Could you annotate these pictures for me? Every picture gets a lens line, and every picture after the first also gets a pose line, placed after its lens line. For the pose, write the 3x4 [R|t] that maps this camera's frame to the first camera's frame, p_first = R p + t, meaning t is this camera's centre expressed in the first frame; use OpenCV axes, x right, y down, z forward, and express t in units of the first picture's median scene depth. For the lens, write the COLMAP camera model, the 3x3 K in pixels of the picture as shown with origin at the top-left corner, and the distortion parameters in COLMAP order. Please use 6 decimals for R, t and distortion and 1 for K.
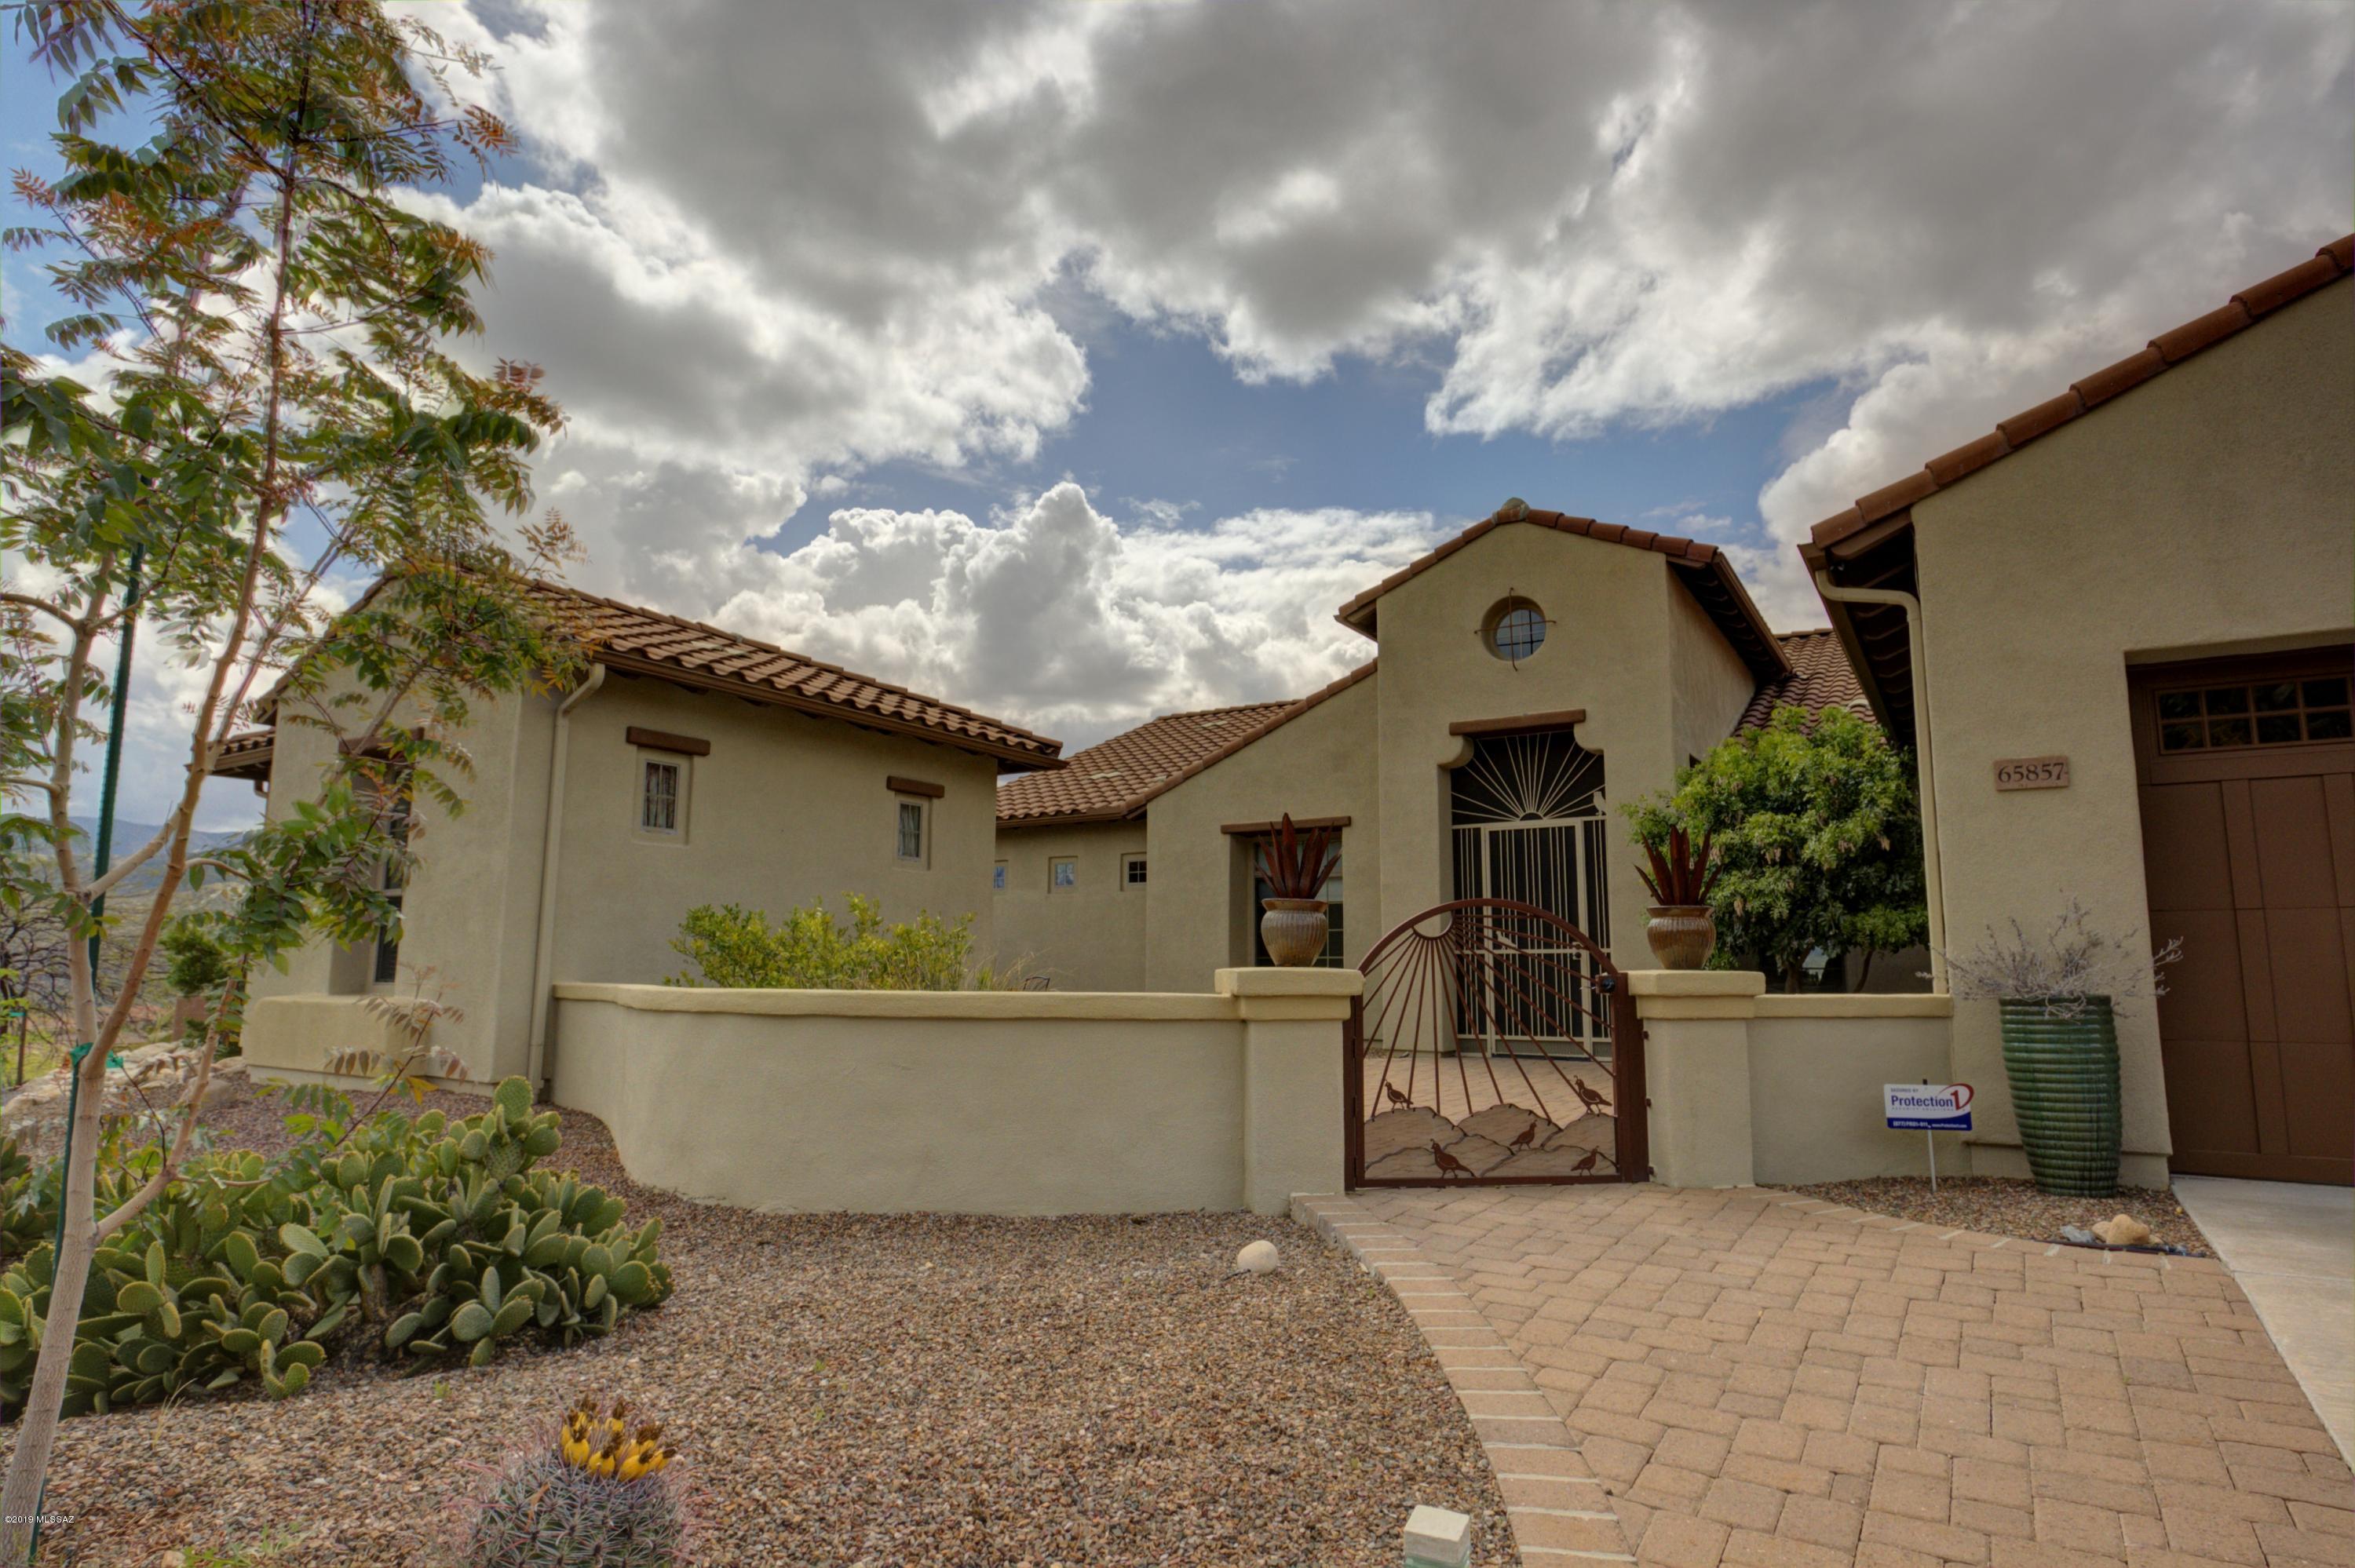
lens RADIAL K [[1328.6, 0, 1179.2], [0, 1328.6, 782.6], [0, 0, 1]] dist [0.000494, 0.000380]
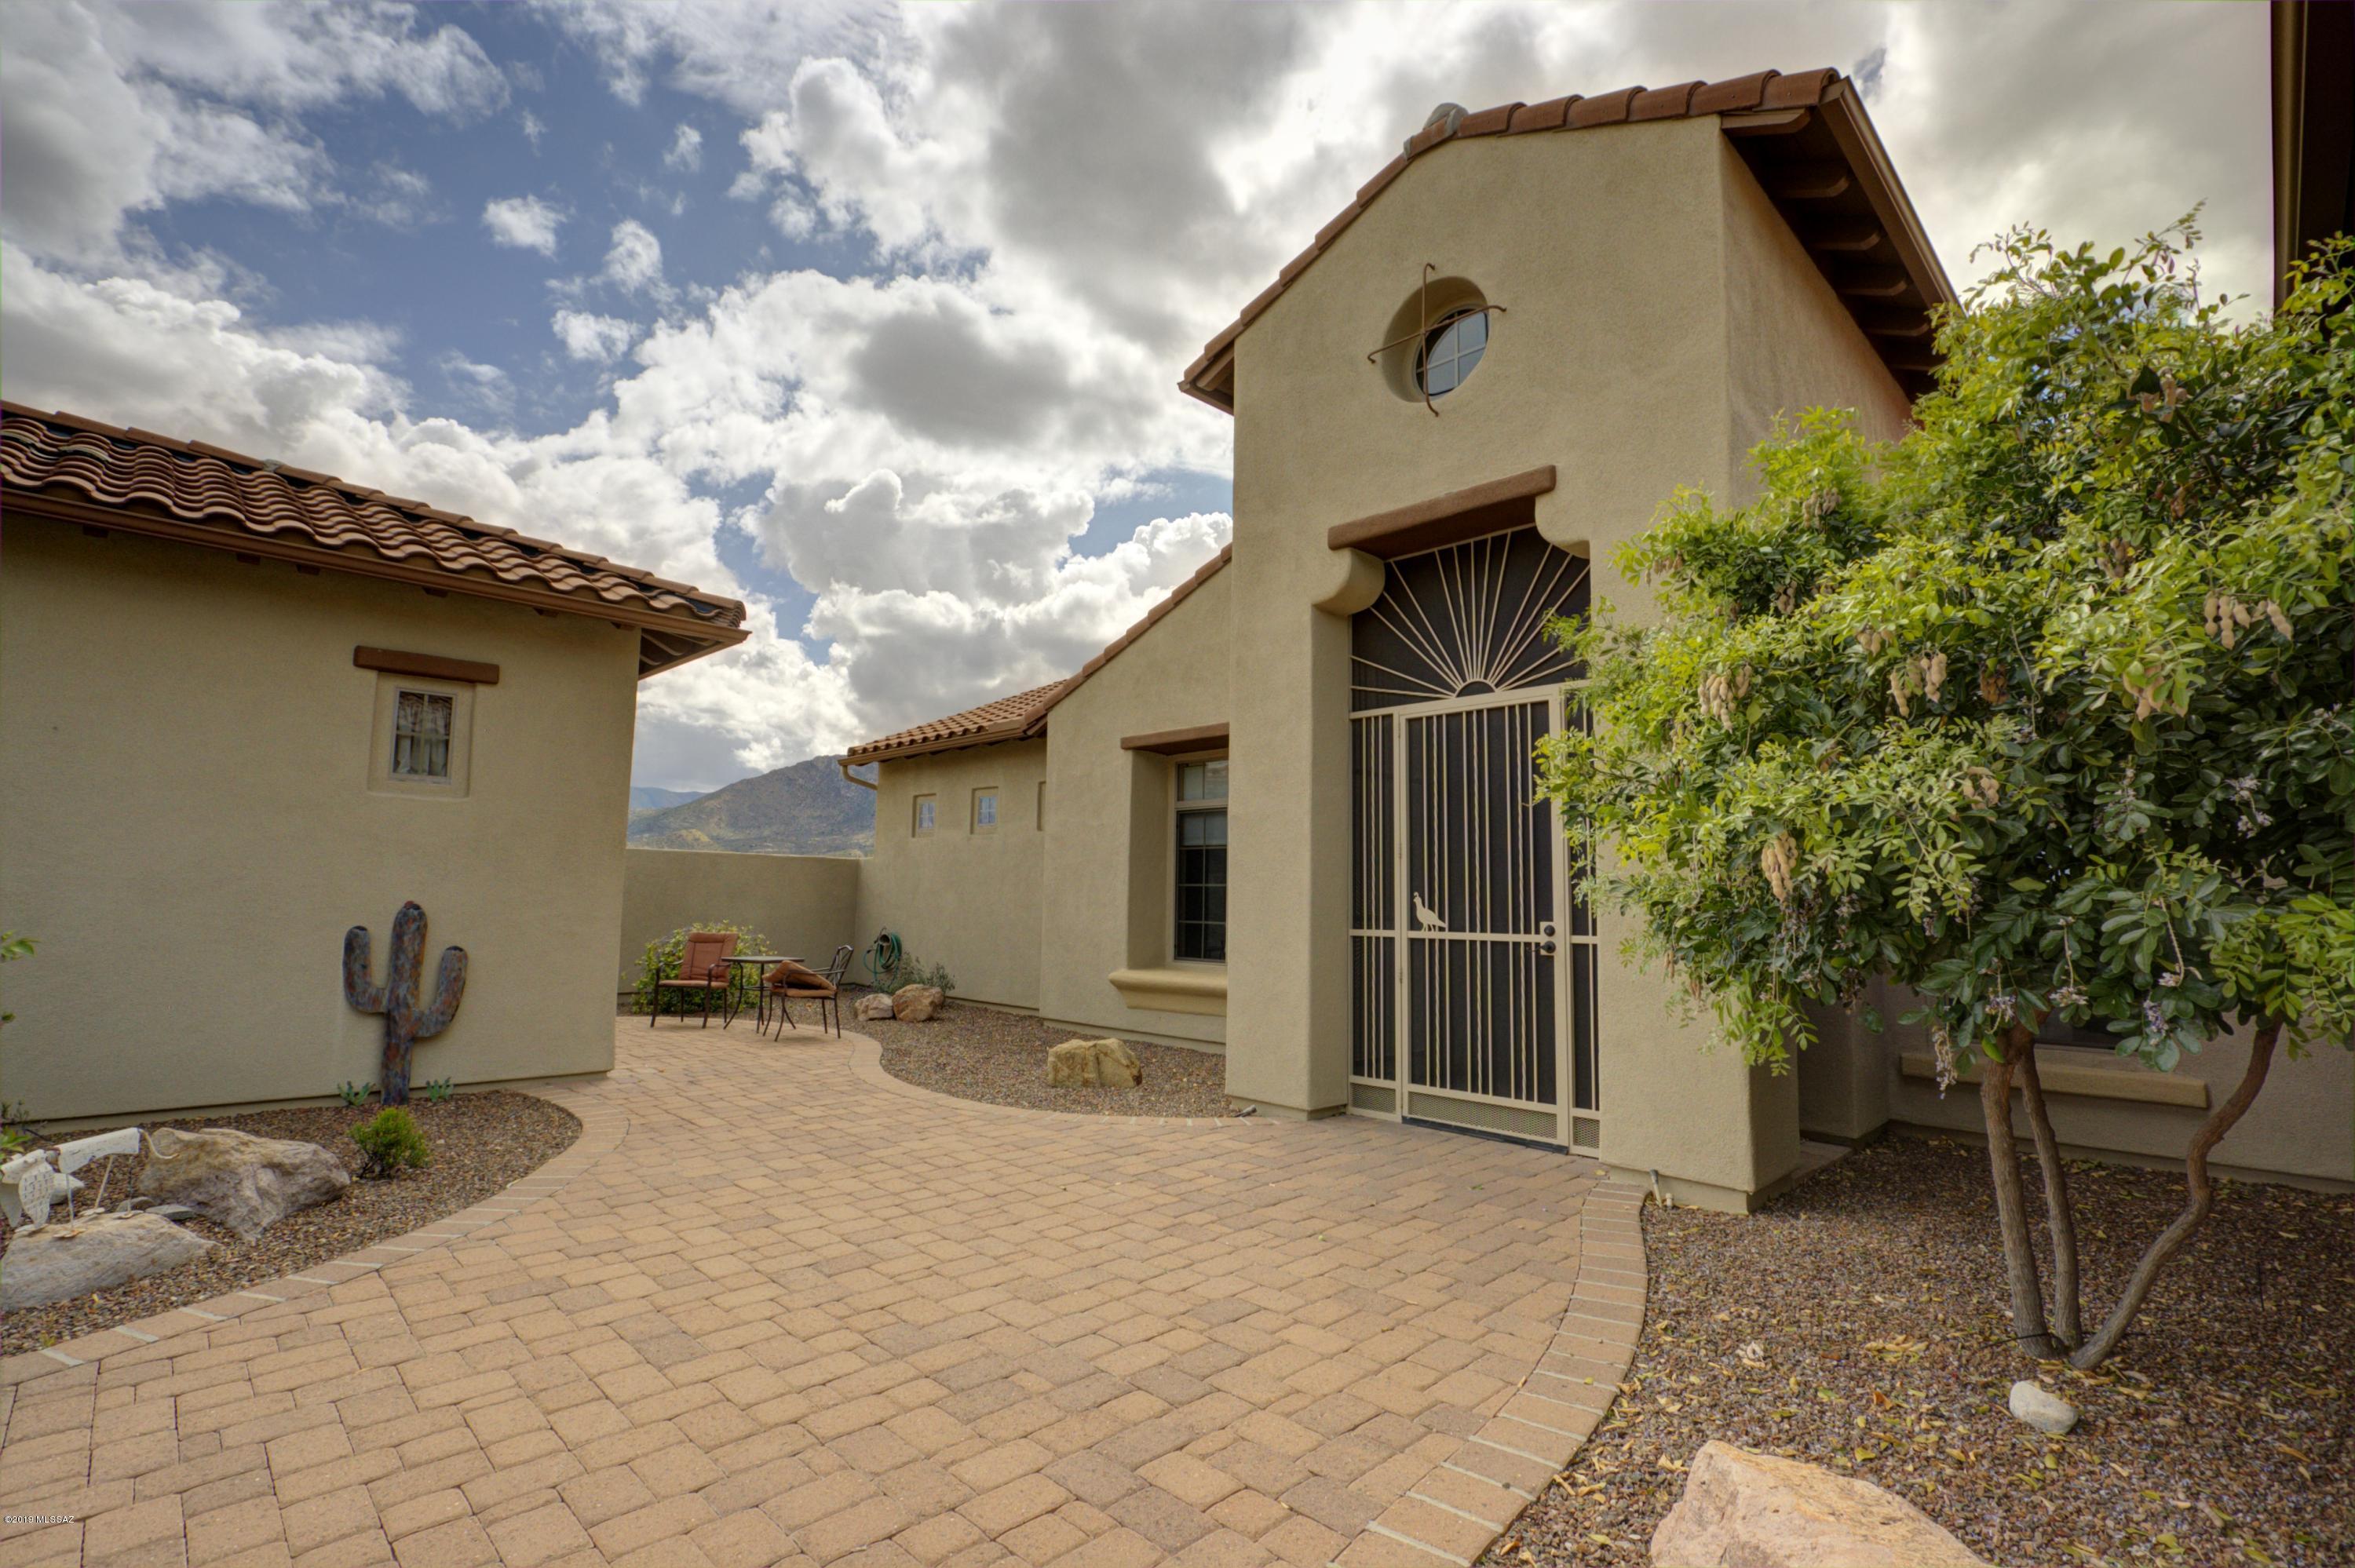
lens RADIAL K [[1091.0, 0, 1177.3], [0, 1091.0, 789.0], [0, 0, 1]] dist [-0.017478, 0.003613]
pose [[0.970041, -0.013059, -0.242591, 0.259490], [0.023093, 0.998989, 0.038563, 0.047778], [0.241842, -0.043010, 0.969362, 0.547753]]
